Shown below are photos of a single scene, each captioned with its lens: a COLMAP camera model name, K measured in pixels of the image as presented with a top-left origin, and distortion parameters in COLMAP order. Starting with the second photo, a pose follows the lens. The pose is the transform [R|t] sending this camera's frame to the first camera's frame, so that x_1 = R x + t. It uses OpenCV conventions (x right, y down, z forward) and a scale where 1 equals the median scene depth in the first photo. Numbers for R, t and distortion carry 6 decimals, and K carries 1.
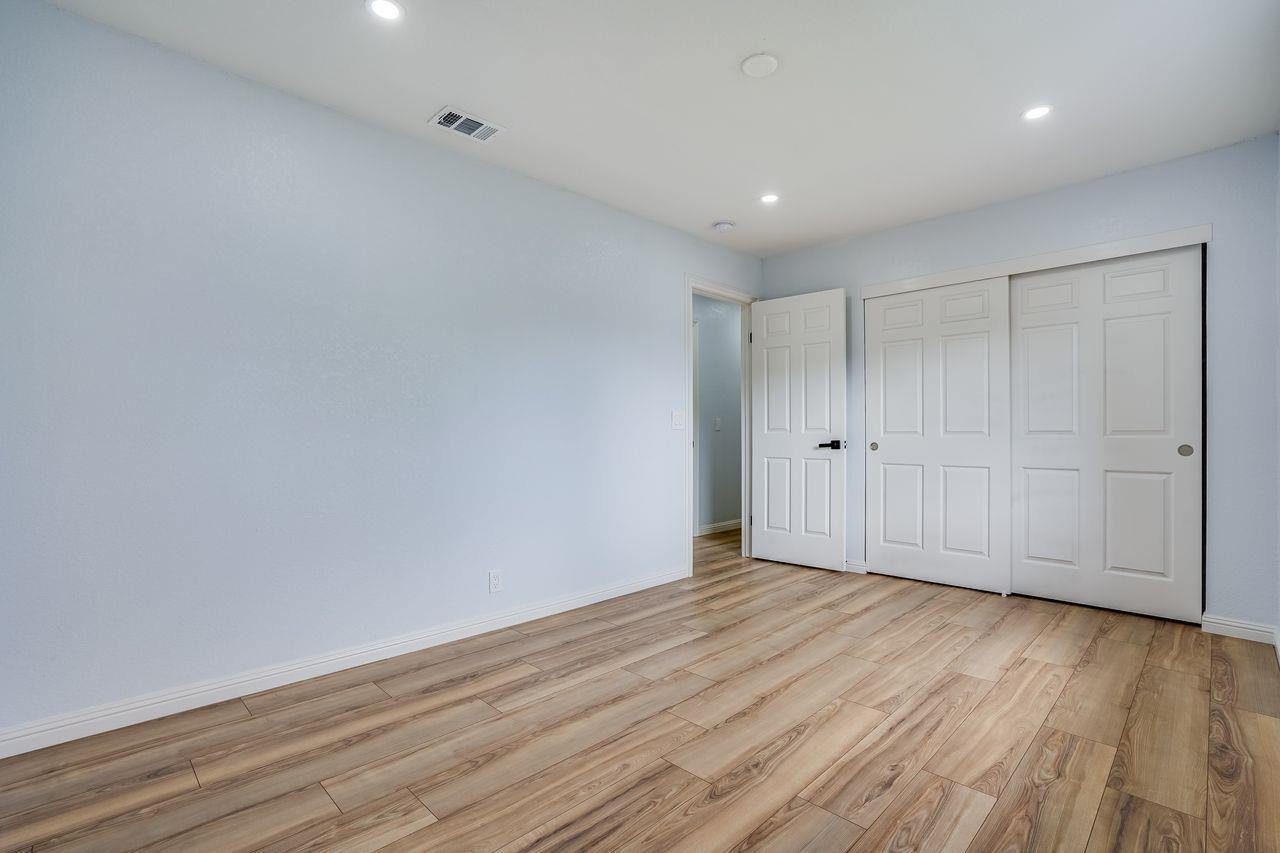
lens RADIAL K [[599.7, 0, 641.0], [0, 599.7, 429.5], [0, 0, 1]] dist [-0.010438, 0.000739]
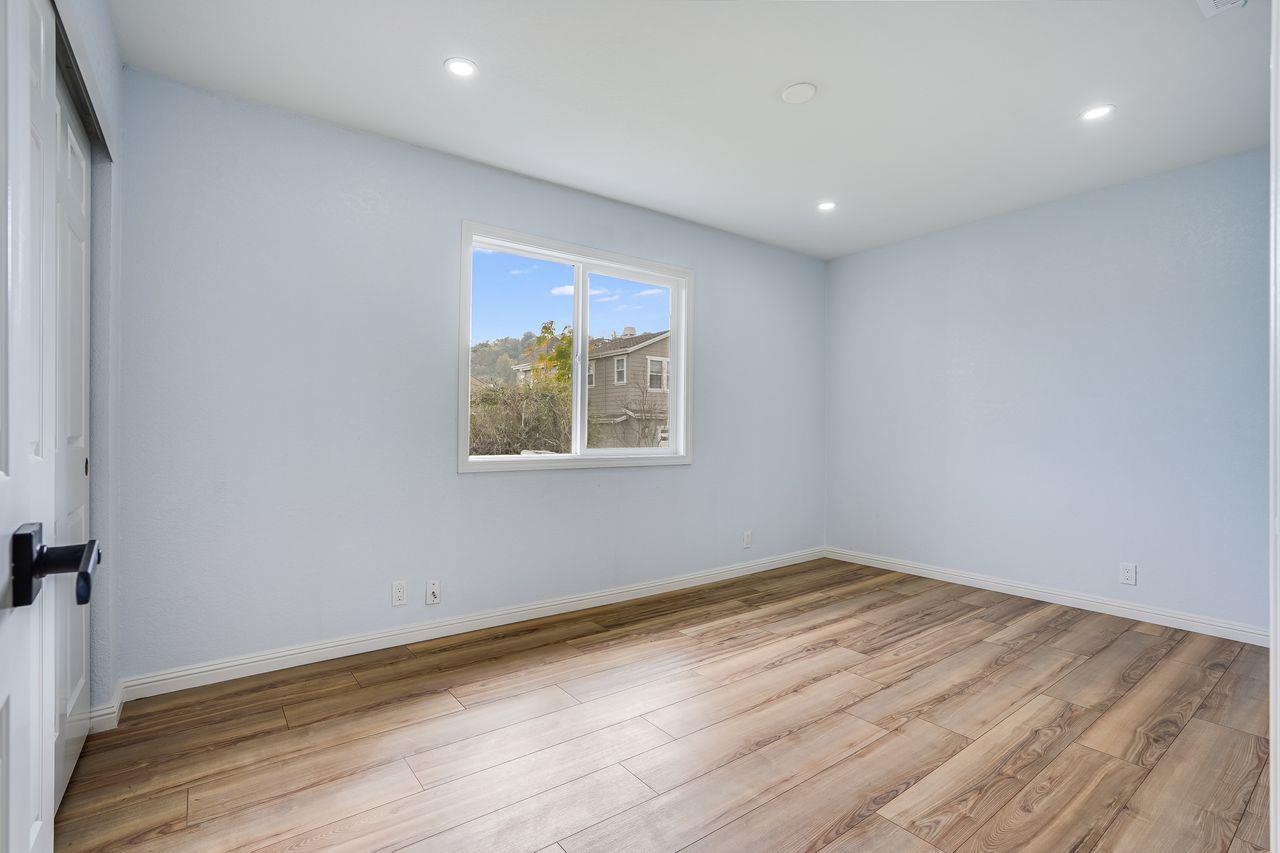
lens RADIAL K [[599.7, 0, 638.9], [0, 599.7, 430.0], [0, 0, 1]] dist [-0.010438, 0.000739]
pose [[-0.990962, -0.002435, 0.134120, 0.351044], [-0.003537, 0.999962, -0.007985, 0.001450], [-0.134095, -0.008387, -0.990933, 2.167400]]
